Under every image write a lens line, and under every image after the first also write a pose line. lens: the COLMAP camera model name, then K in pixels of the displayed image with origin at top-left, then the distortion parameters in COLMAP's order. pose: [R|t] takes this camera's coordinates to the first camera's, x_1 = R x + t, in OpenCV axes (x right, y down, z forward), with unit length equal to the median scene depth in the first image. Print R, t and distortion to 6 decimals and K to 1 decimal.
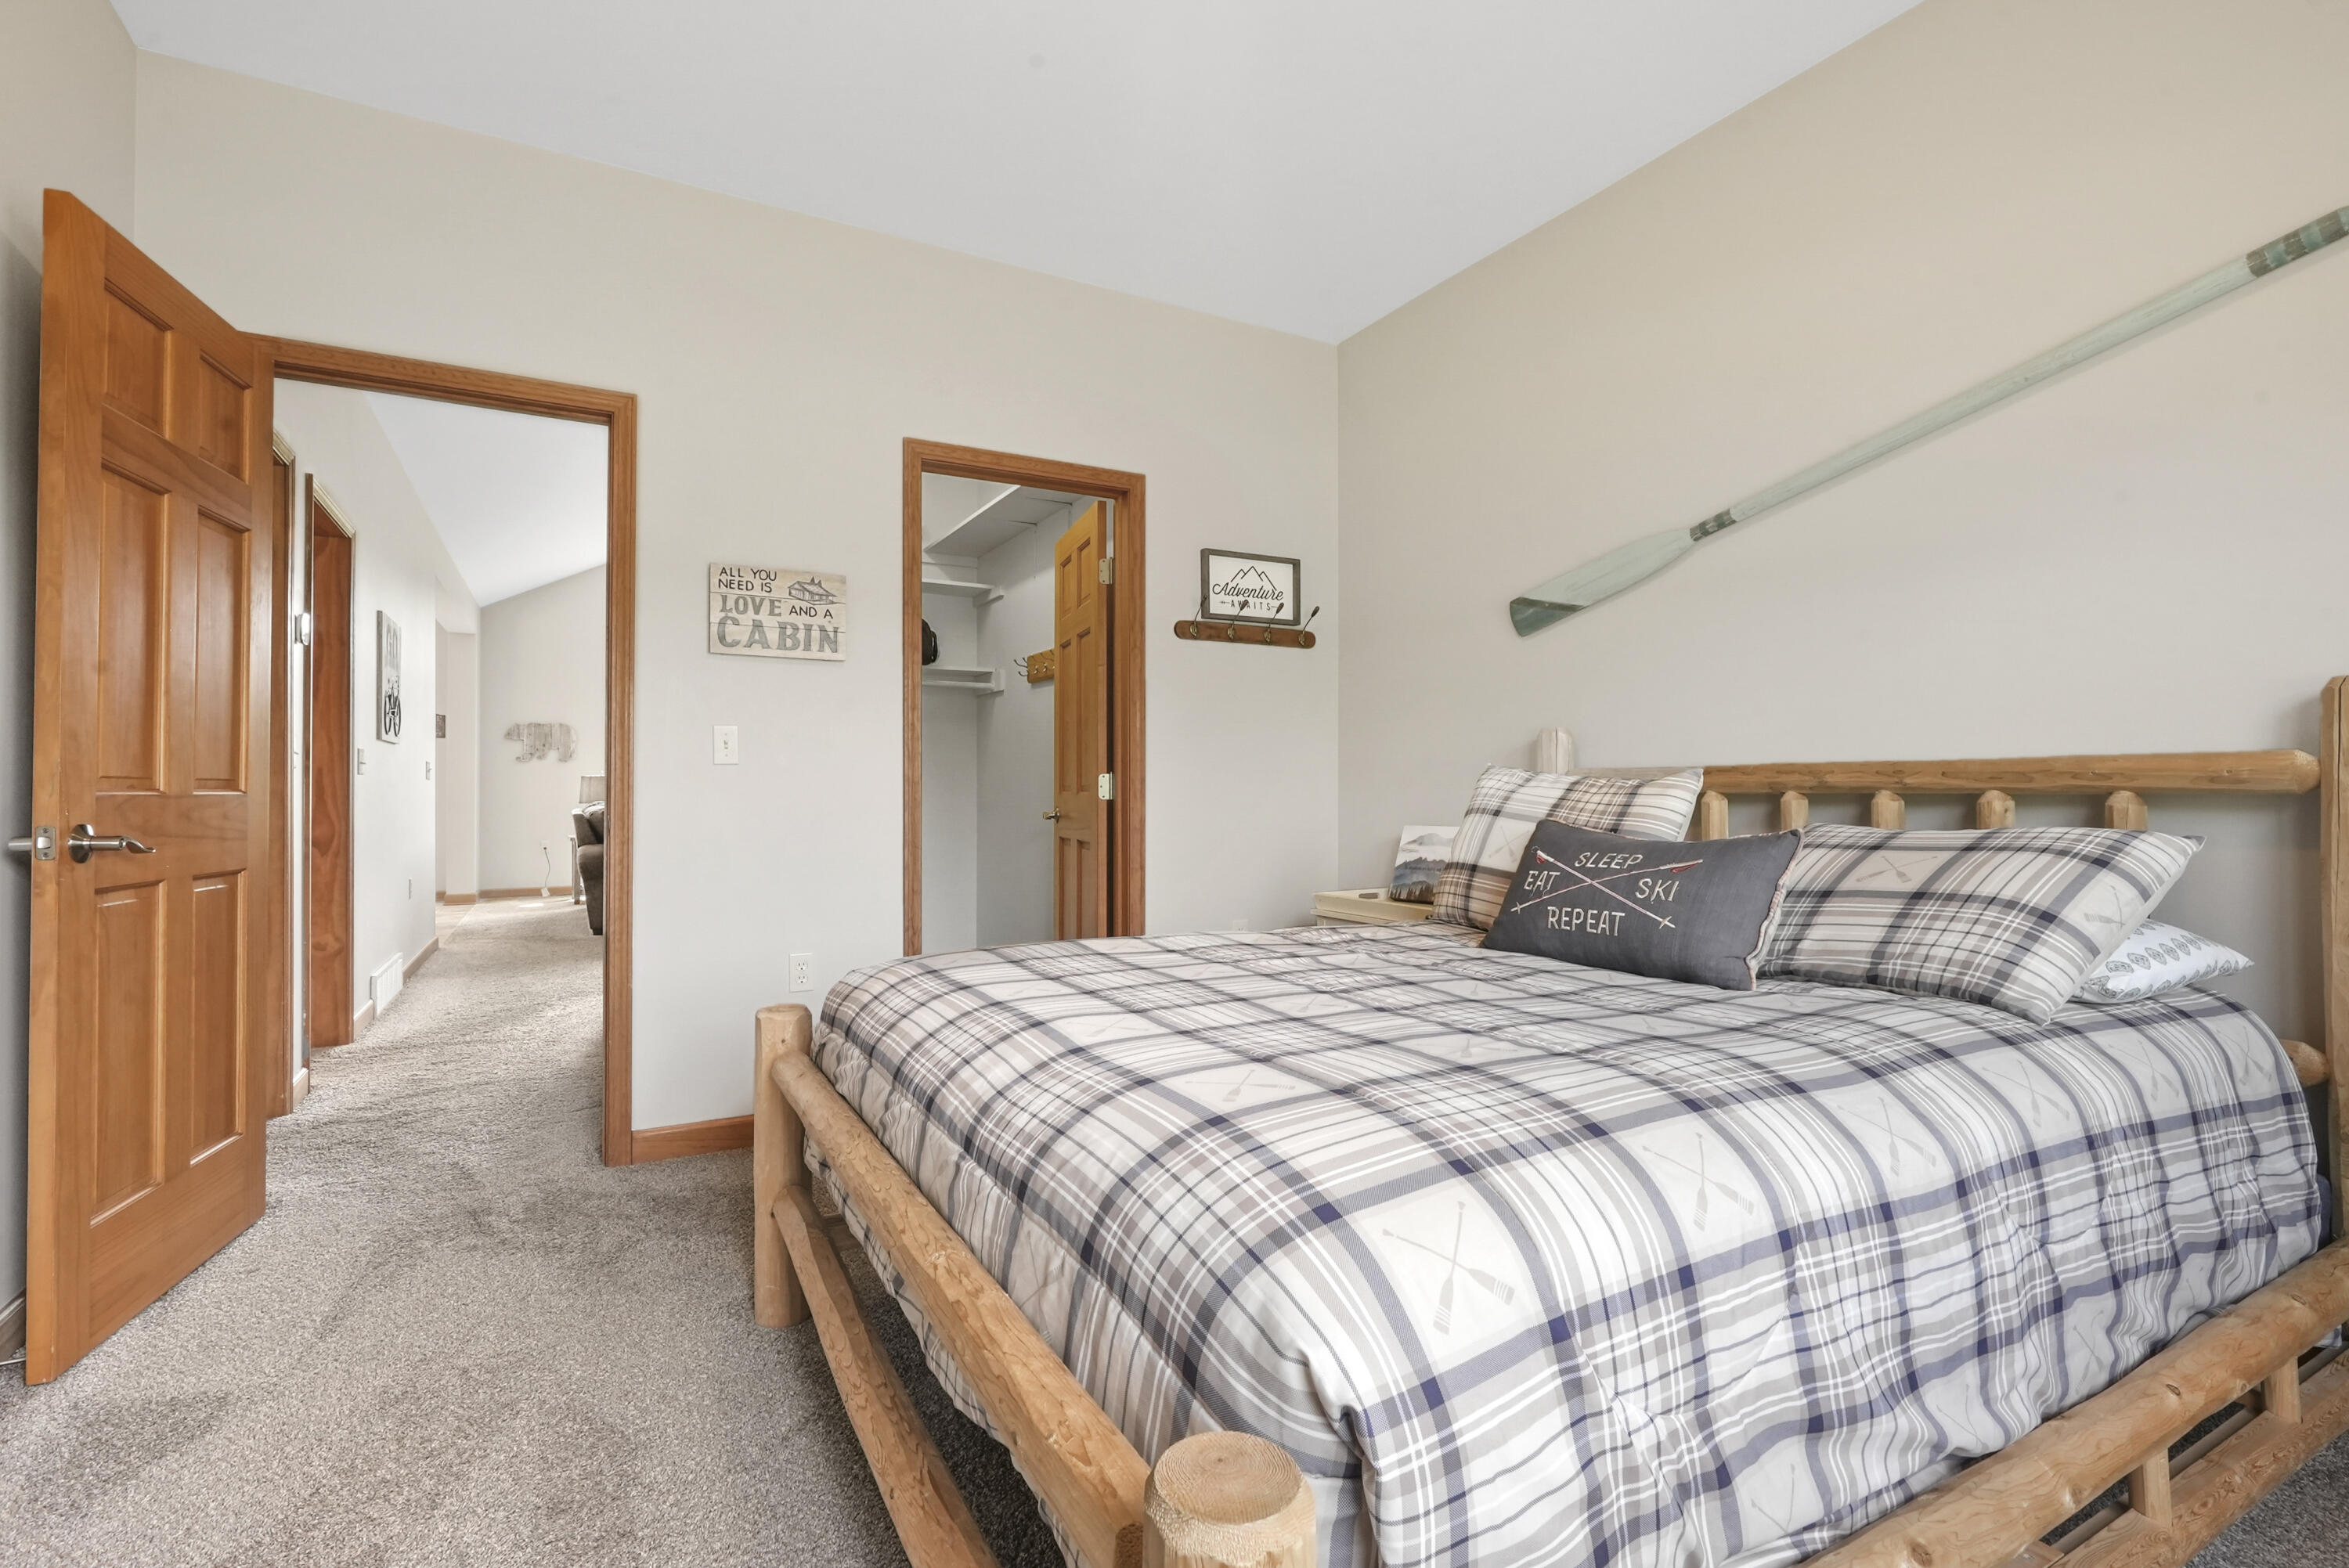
lens RADIAL K [[1071.5, 0, 1176.3], [0, 1071.5, 782.3], [0, 0, 1]] dist [-0.012573, 0.005990]
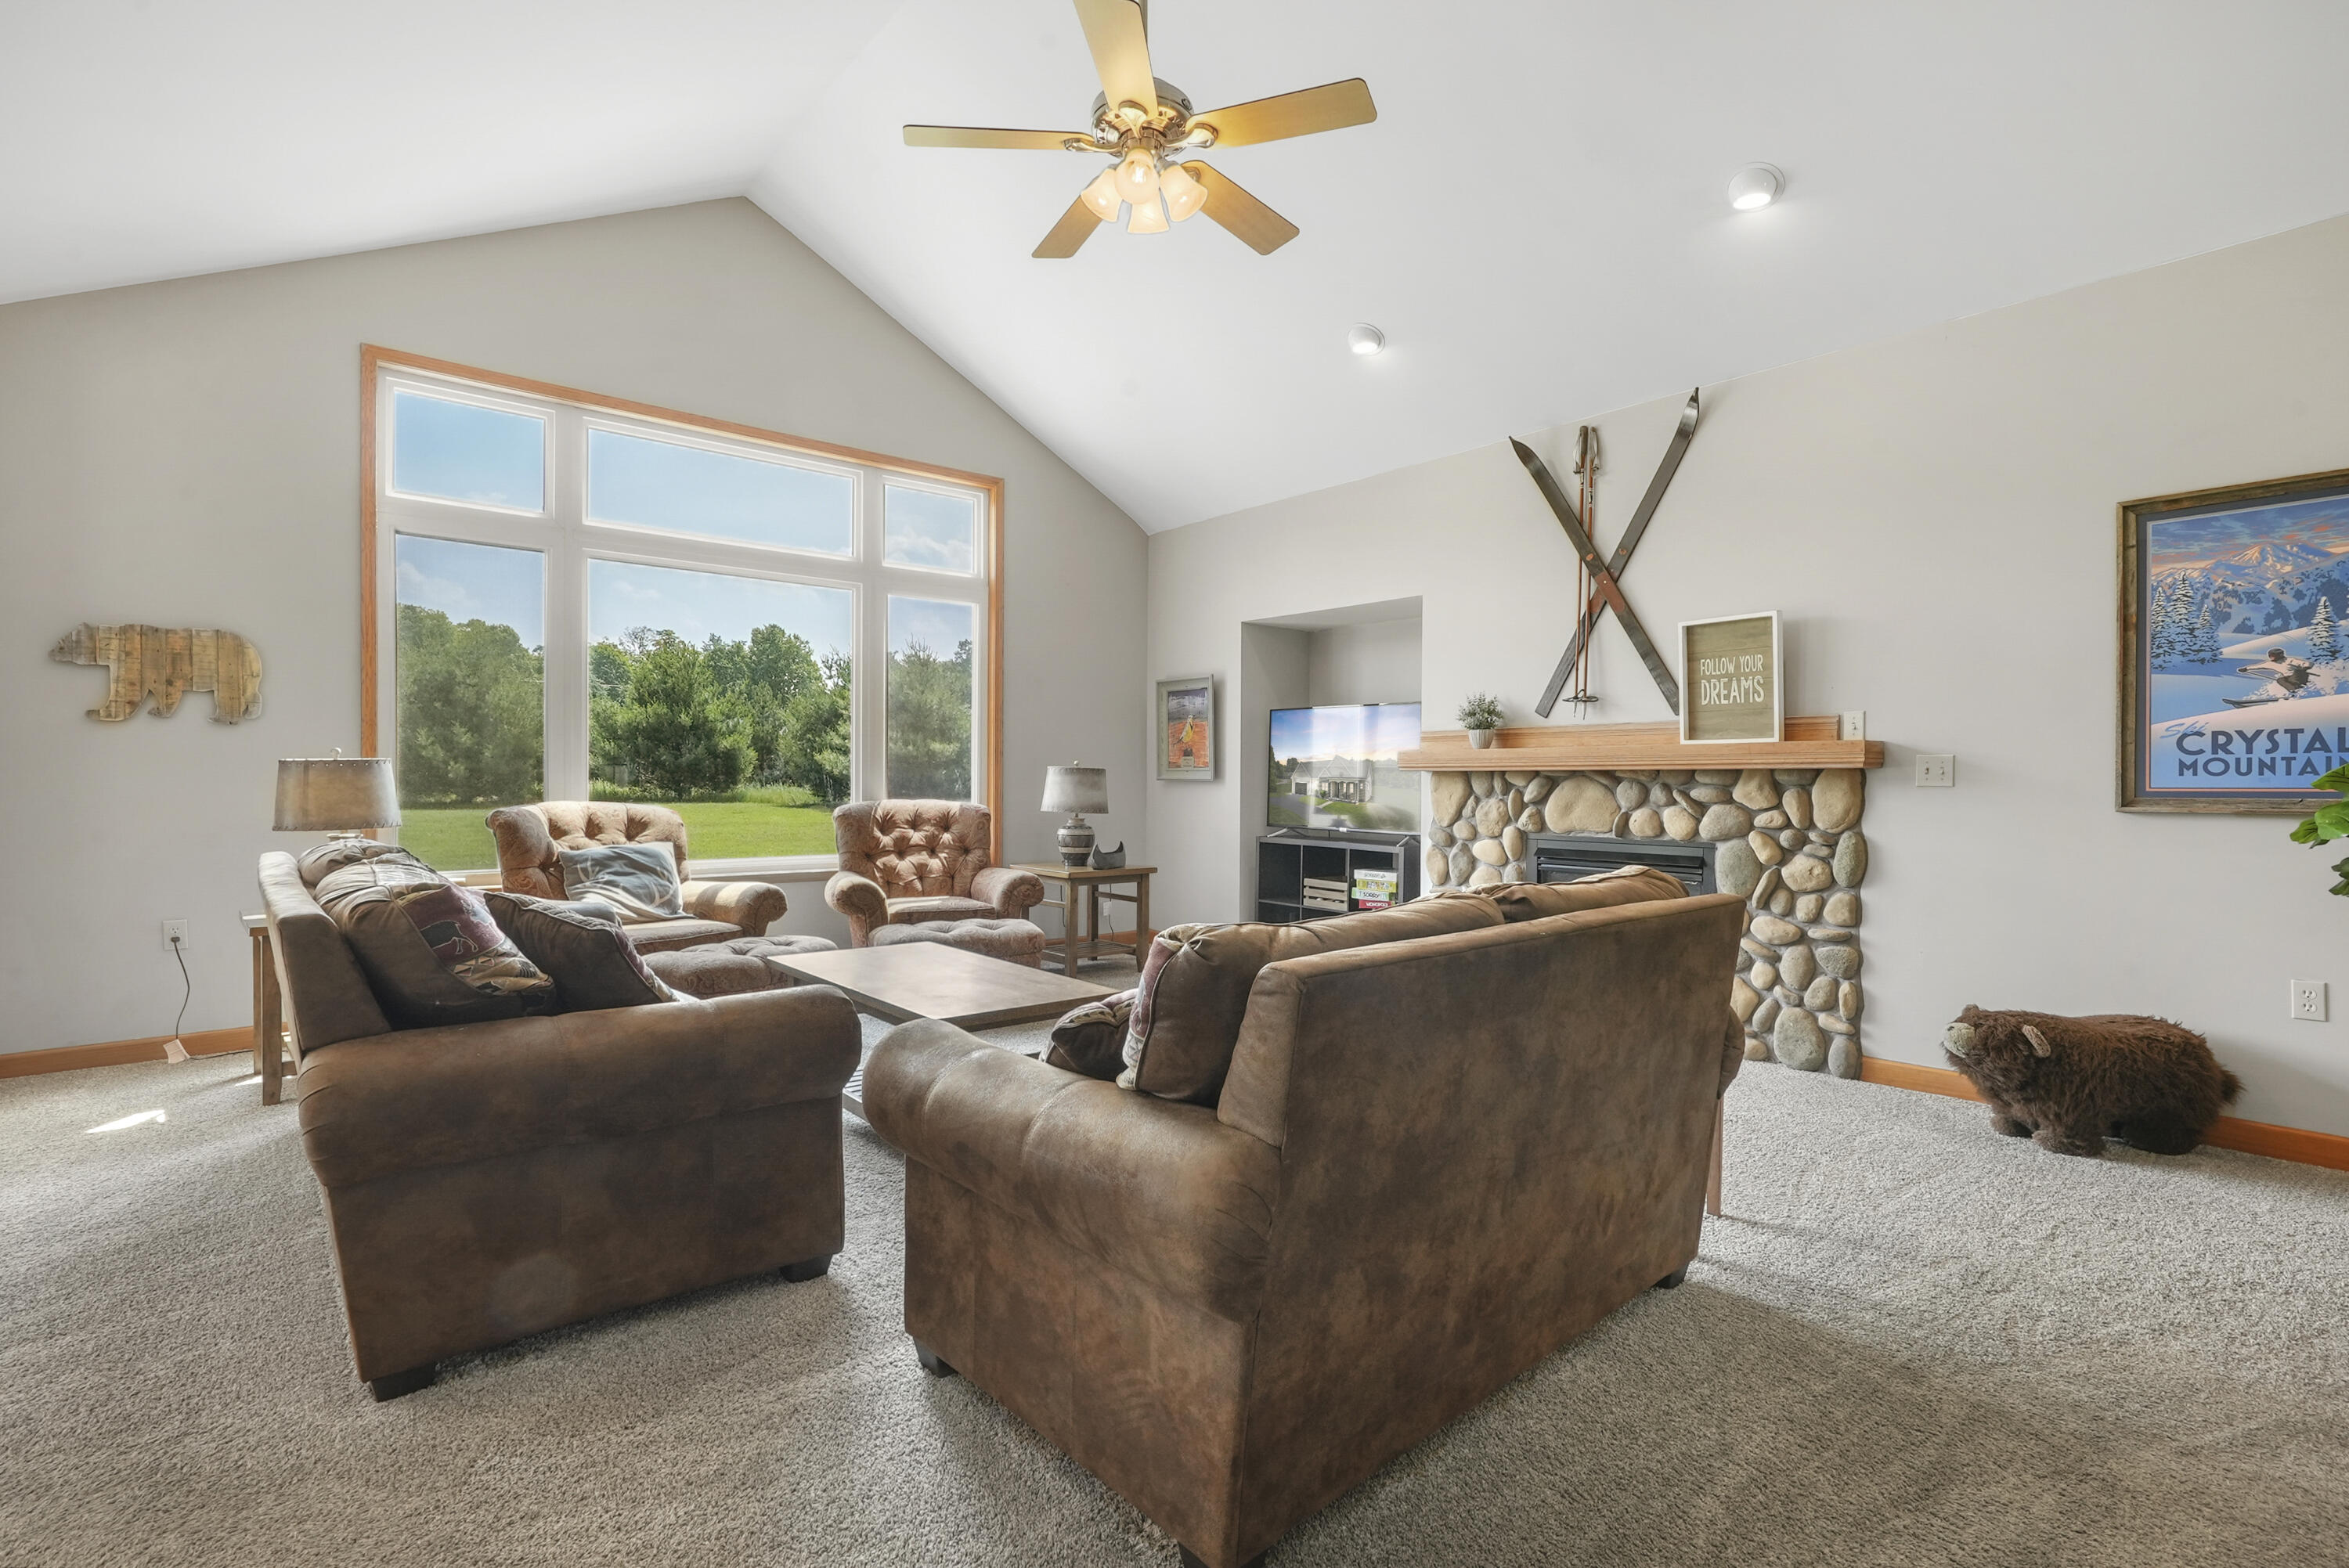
lens RADIAL K [[1071.5, 0, 1172.6], [0, 1071.5, 786.8], [0, 0, 1]] dist [-0.012573, 0.005990]
pose [[0.977519, 0.007196, 0.210725, -0.309879], [-0.010291, 0.999855, 0.013596, -0.004781], [-0.210596, -0.015459, 0.977451, 0.532270]]
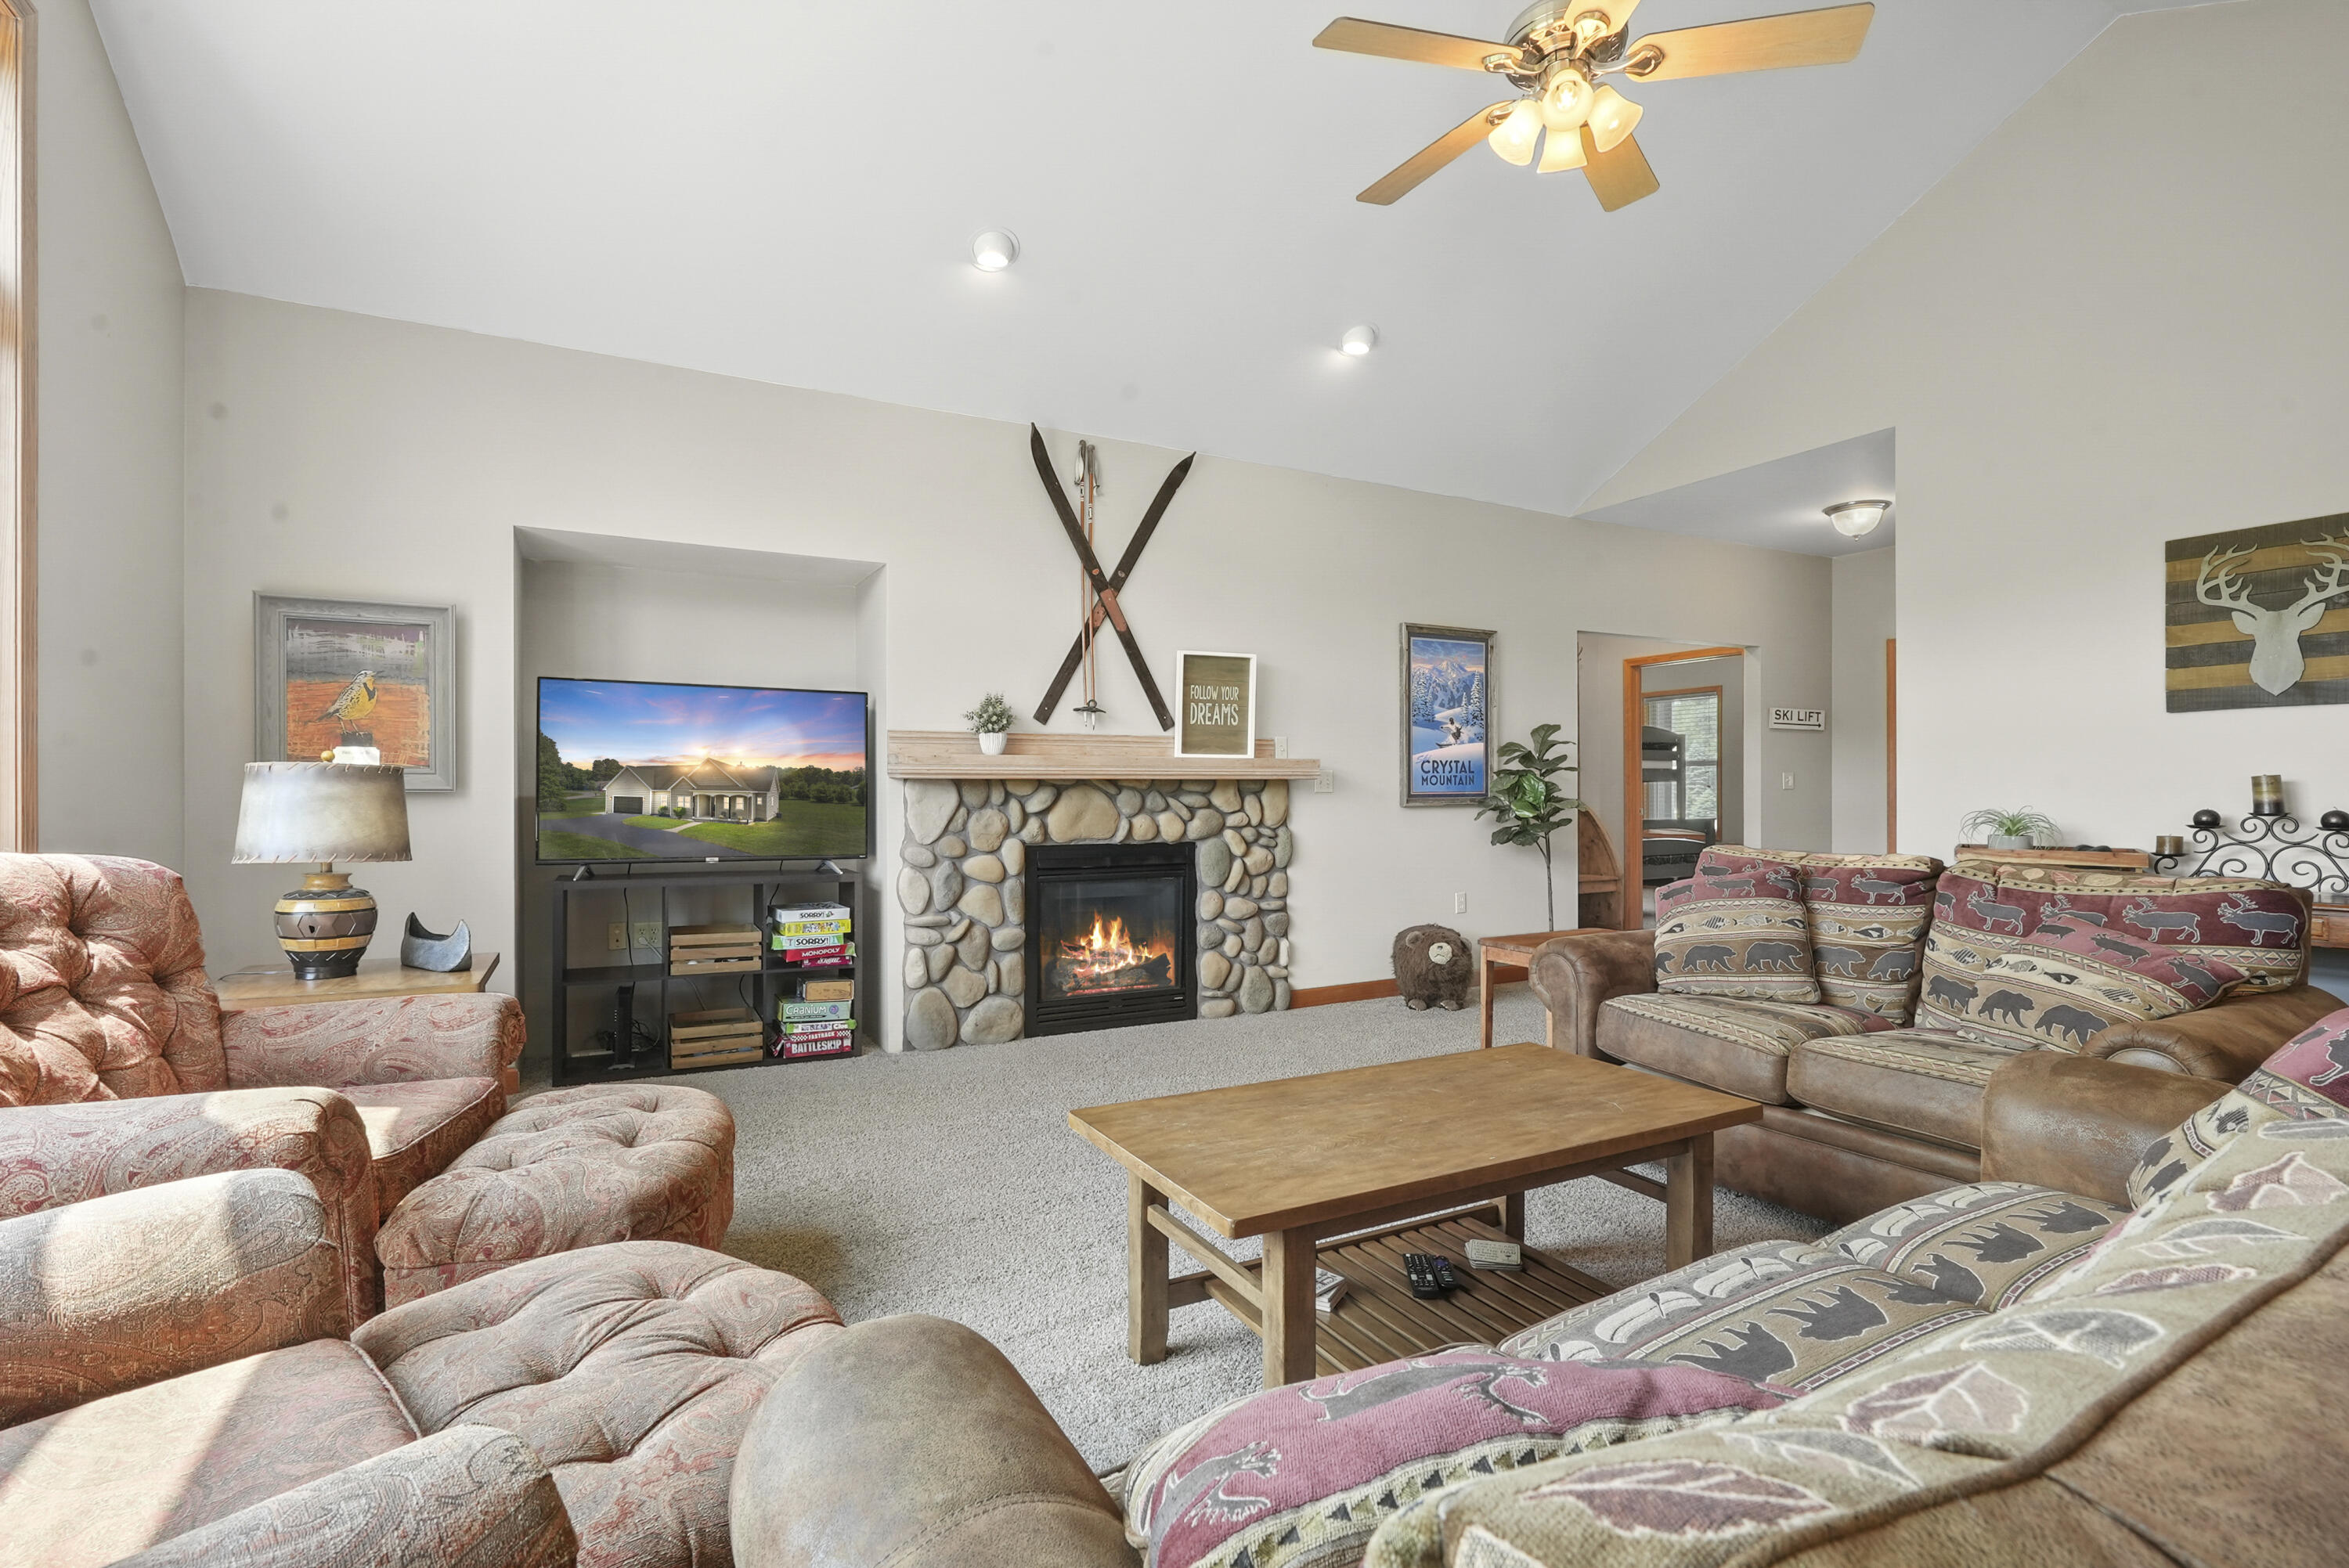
lens RADIAL K [[1071.5, 0, 1173.0], [0, 1071.5, 795.8], [0, 0, 1]] dist [-0.012573, 0.005990]
pose [[0.010550, -0.001825, 0.999943, -0.521969], [-0.008175, 0.999965, 0.001911, -0.001146], [-0.999911, -0.008194, 0.010535, 0.926431]]
